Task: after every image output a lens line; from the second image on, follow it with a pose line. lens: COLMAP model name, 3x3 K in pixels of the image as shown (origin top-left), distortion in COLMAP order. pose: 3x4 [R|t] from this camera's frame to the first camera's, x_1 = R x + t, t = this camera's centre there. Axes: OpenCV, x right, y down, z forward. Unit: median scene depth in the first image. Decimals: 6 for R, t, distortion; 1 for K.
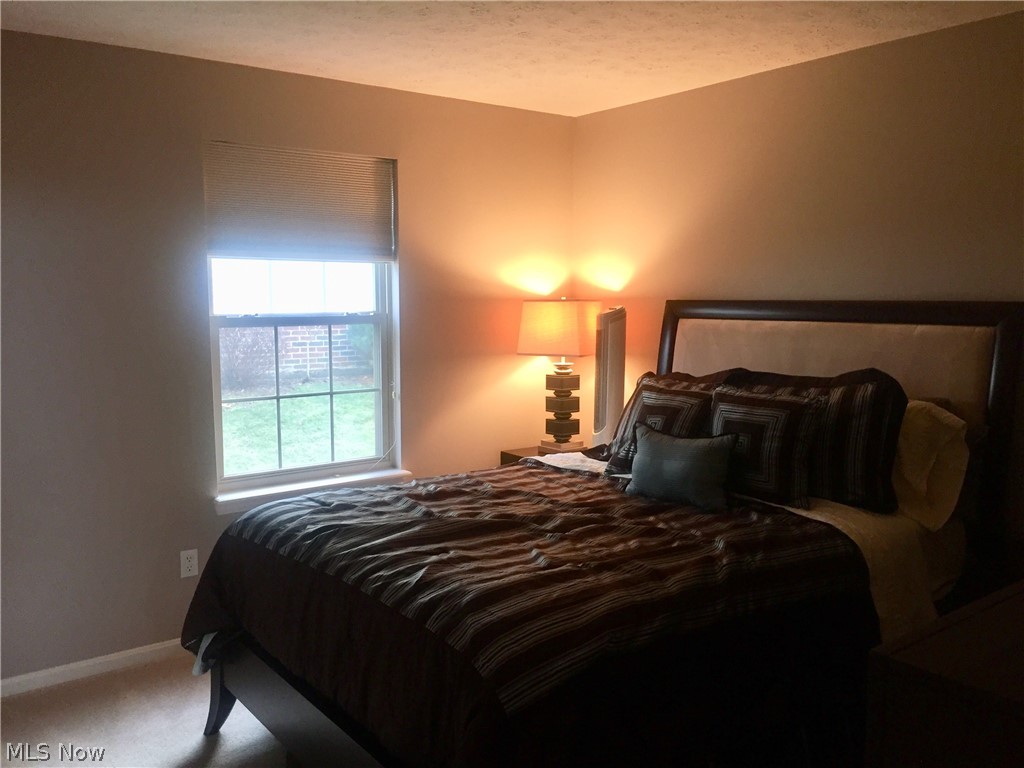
lens RADIAL K [[873.8, 0, 512.5], [0, 873.8, 386.0], [0, 0, 1]] dist [0.071576, -0.108623]
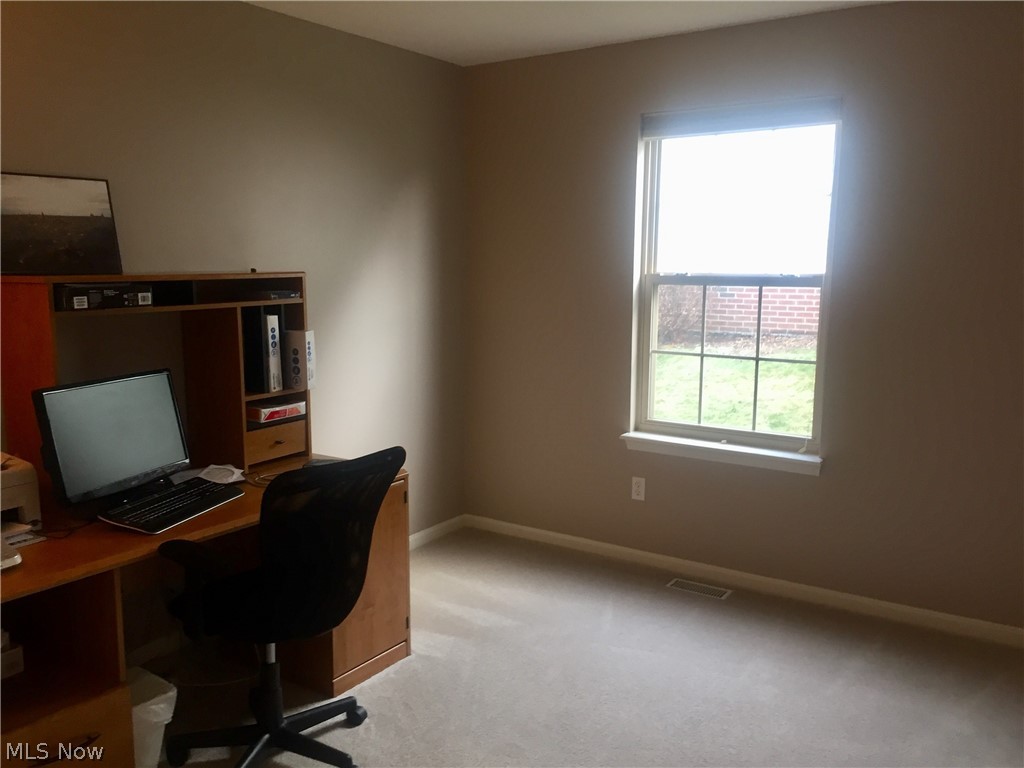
lens RADIAL K [[873.8, 0, 512.5], [0, 873.8, 386.0], [0, 0, 1]] dist [0.071576, -0.108623]
pose [[0.307963, 0.145489, -0.940208, 0.636407], [-0.104380, 0.987439, 0.118609, -0.049767], [0.945655, 0.061612, 0.319281, 0.466456]]
